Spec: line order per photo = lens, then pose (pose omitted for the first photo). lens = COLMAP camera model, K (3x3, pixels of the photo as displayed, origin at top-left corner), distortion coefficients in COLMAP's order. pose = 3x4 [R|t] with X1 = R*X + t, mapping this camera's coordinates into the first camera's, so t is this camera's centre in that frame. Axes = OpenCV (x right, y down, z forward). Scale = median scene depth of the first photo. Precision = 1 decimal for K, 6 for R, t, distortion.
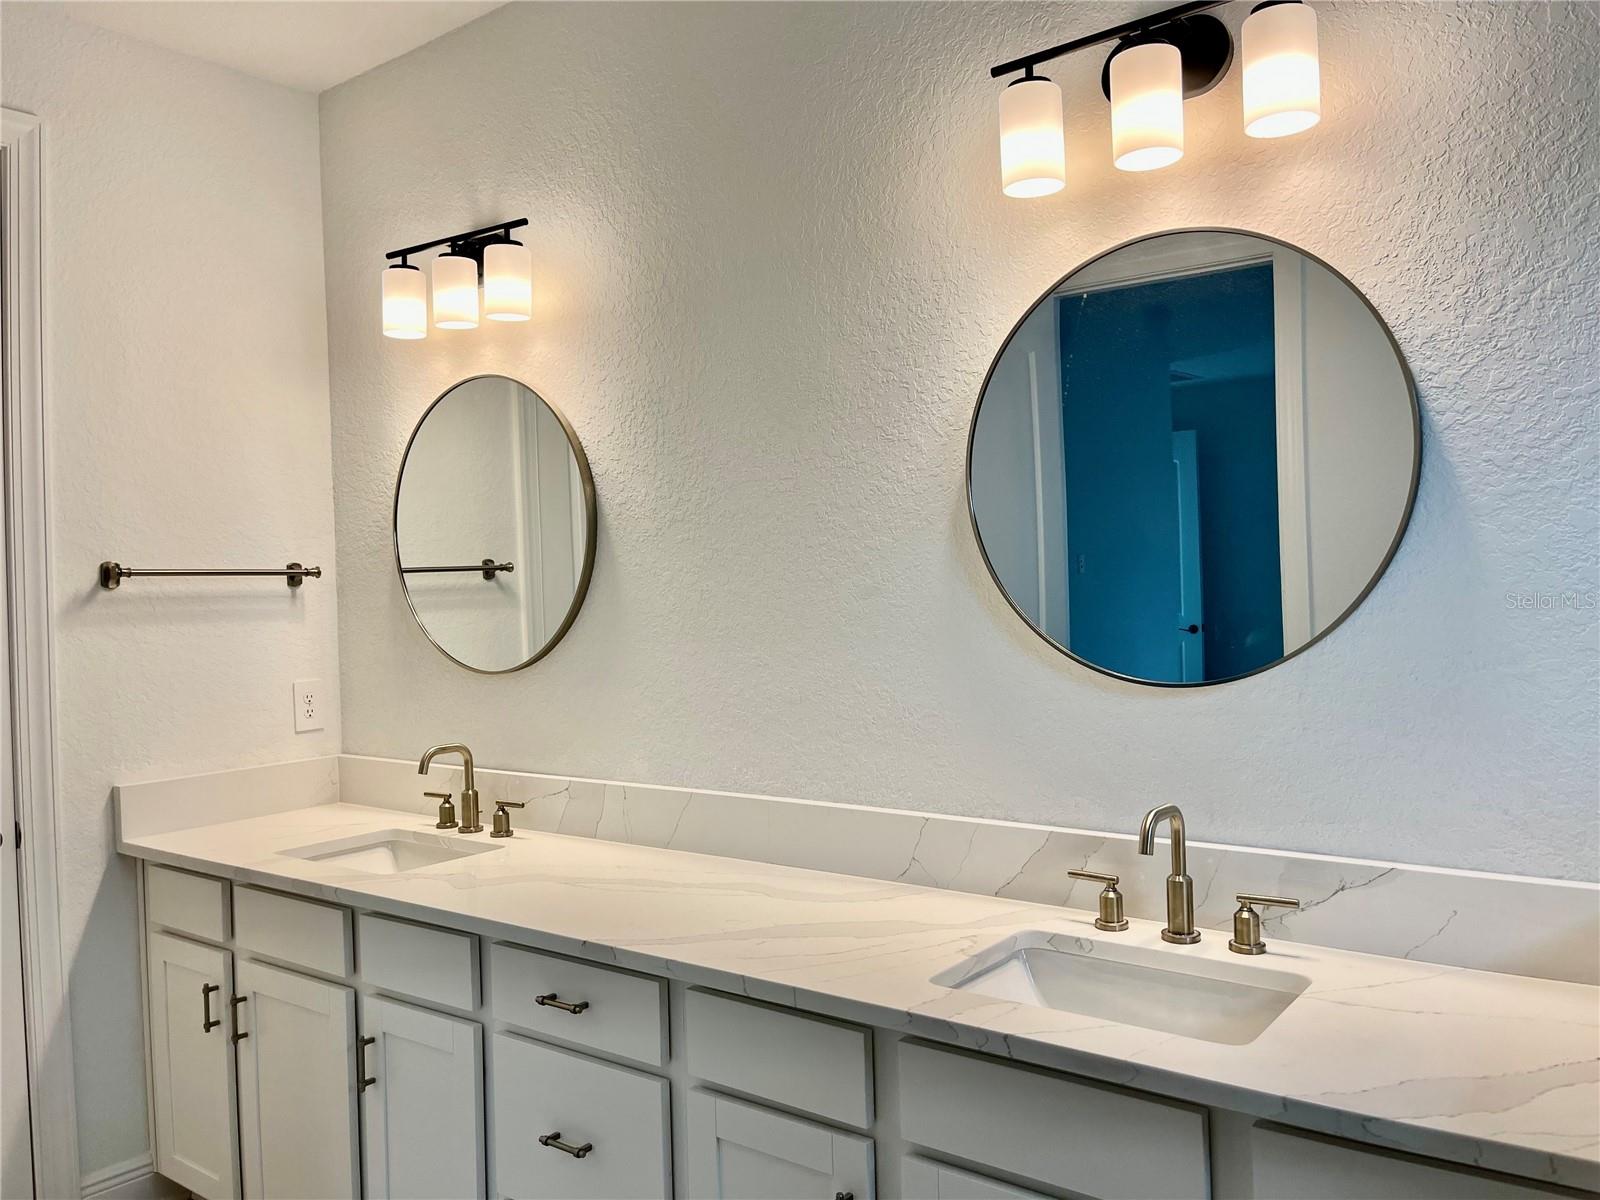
lens RADIAL K [[1218.0, 0, 801.0], [0, 1218.0, 598.4], [0, 0, 1]] dist [0.063074, -0.079219]
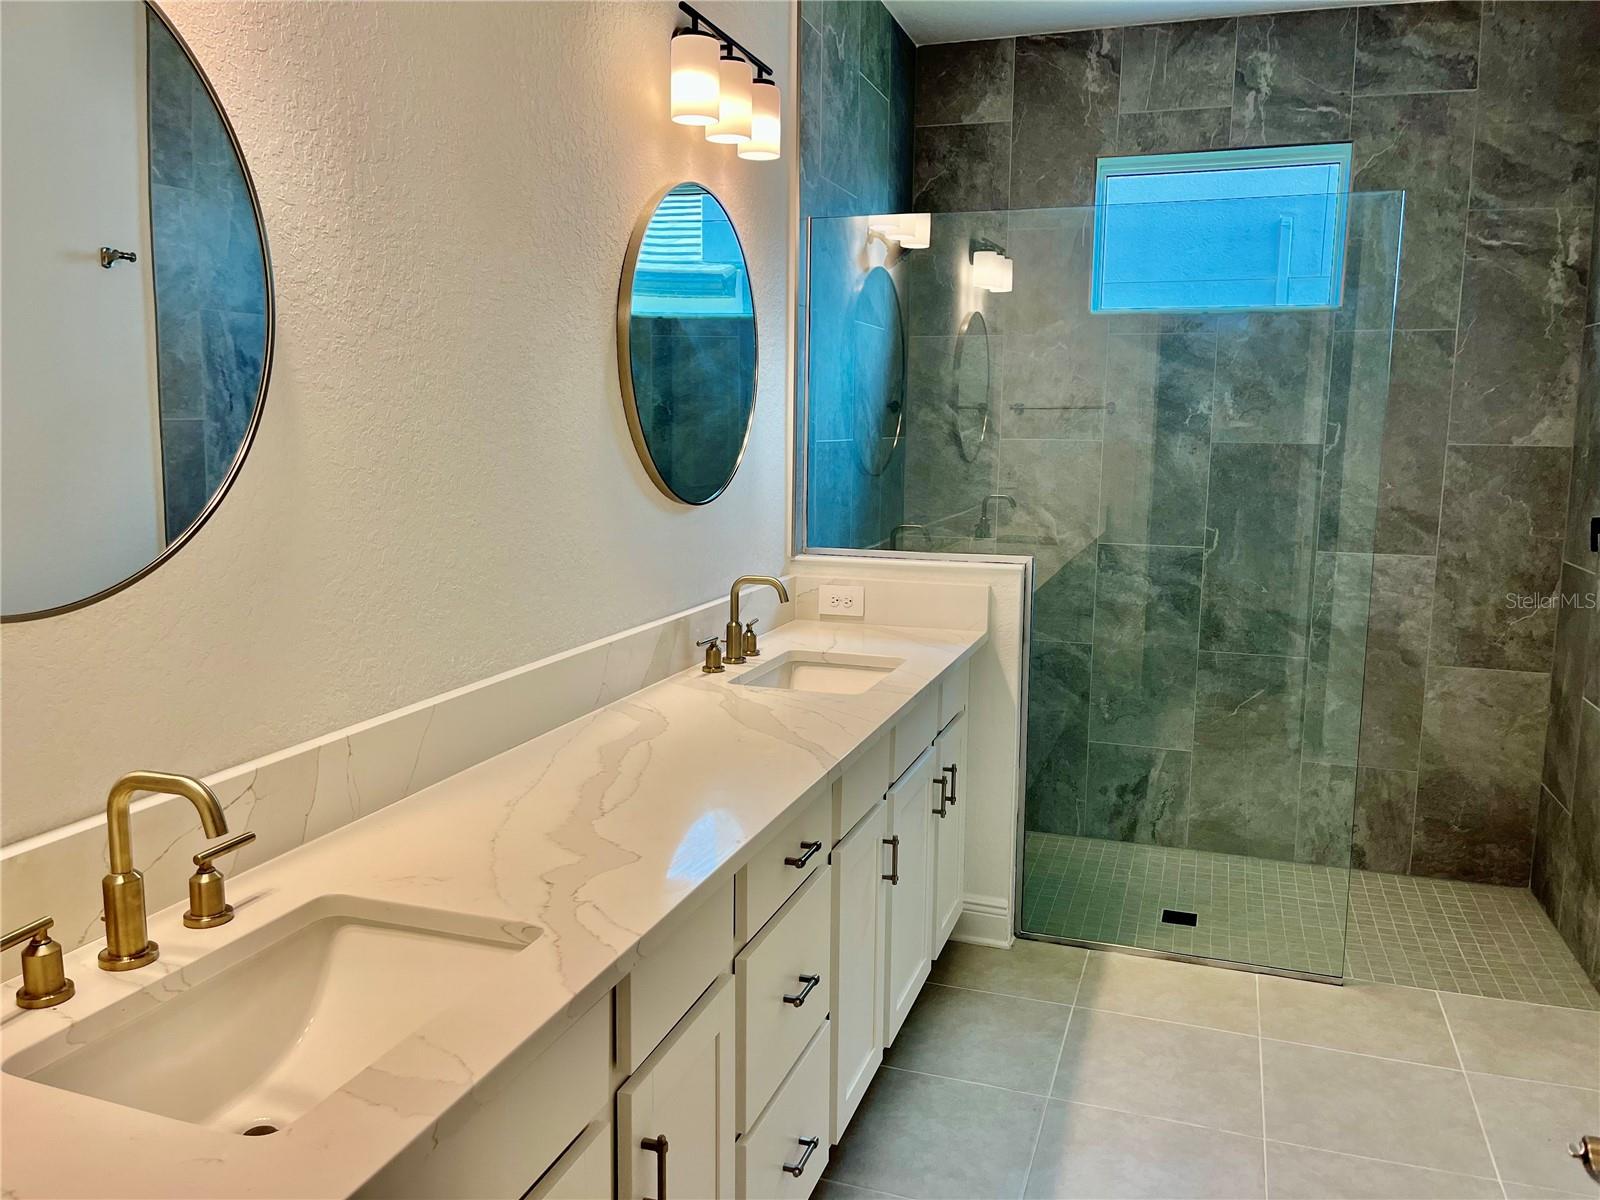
lens RADIAL K [[1218.0, 0, 801.7], [0, 1218.0, 598.1], [0, 0, 1]] dist [0.063074, -0.079219]
pose [[-0.315790, -0.110248, 0.942402, -0.895836], [0.013691, 0.992594, 0.120707, 0.007428], [-0.948730, 0.051020, -0.311942, 1.064574]]
